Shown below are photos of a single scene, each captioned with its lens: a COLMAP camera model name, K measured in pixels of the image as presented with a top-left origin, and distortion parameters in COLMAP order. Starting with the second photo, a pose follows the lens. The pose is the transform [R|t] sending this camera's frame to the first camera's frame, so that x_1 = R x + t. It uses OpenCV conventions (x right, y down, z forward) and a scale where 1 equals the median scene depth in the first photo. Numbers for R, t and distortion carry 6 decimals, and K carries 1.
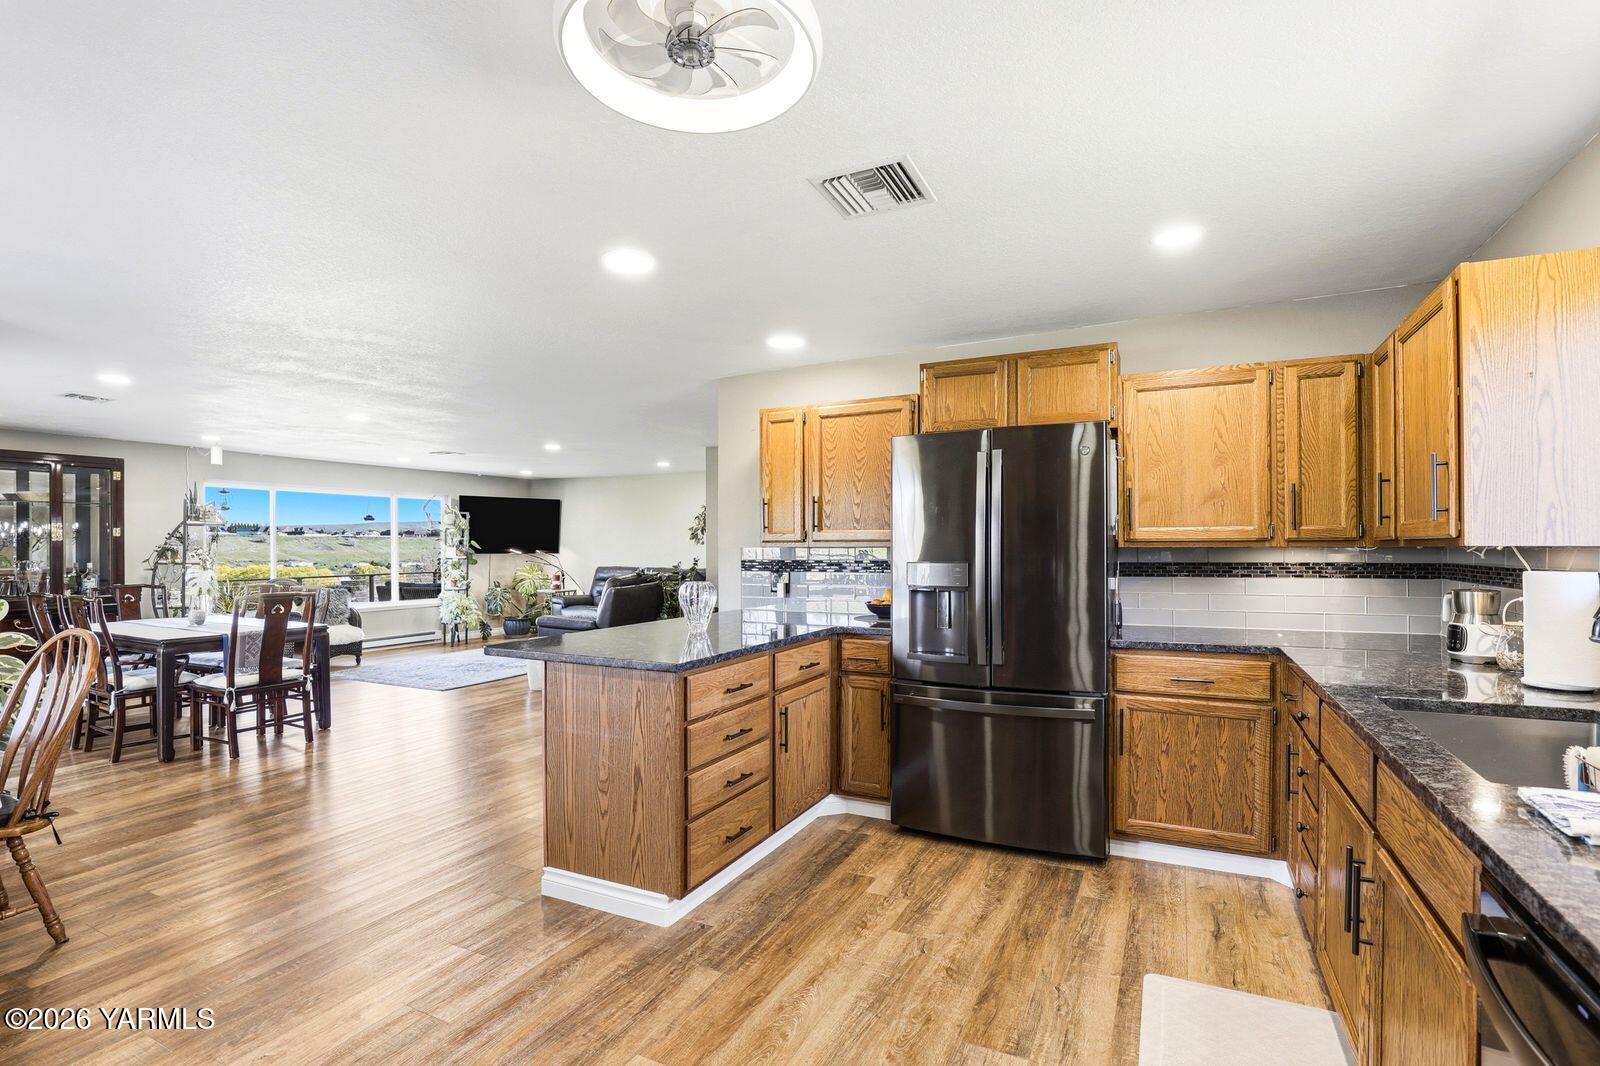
lens RADIAL K [[761.3, 0, 792.1], [0, 761.3, 545.6], [0, 0, 1]] dist [-0.023562, 0.001112]
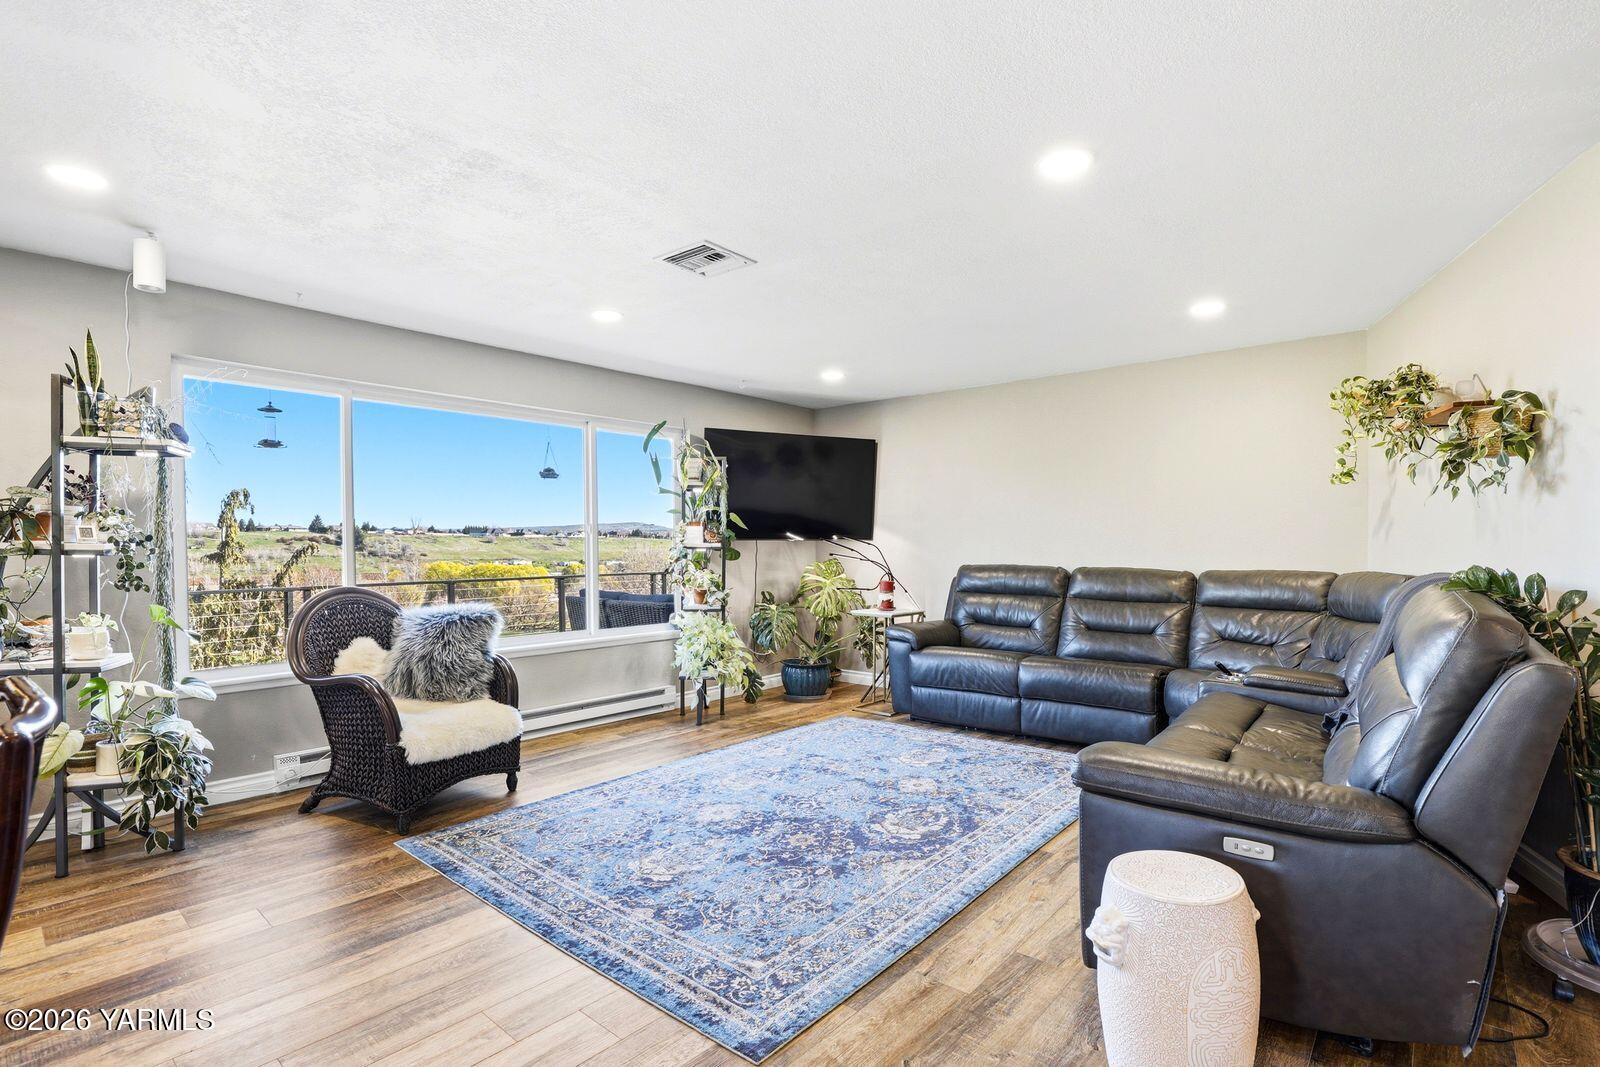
lens RADIAL K [[761.3, 0, 787.6], [0, 761.3, 556.7], [0, 0, 1]] dist [-0.023562, 0.001112]
pose [[0.970829, 0.000928, -0.239770, -0.261284], [0.002798, 0.999881, 0.015199, 0.015049], [0.239755, -0.015427, 0.970711, 0.508671]]
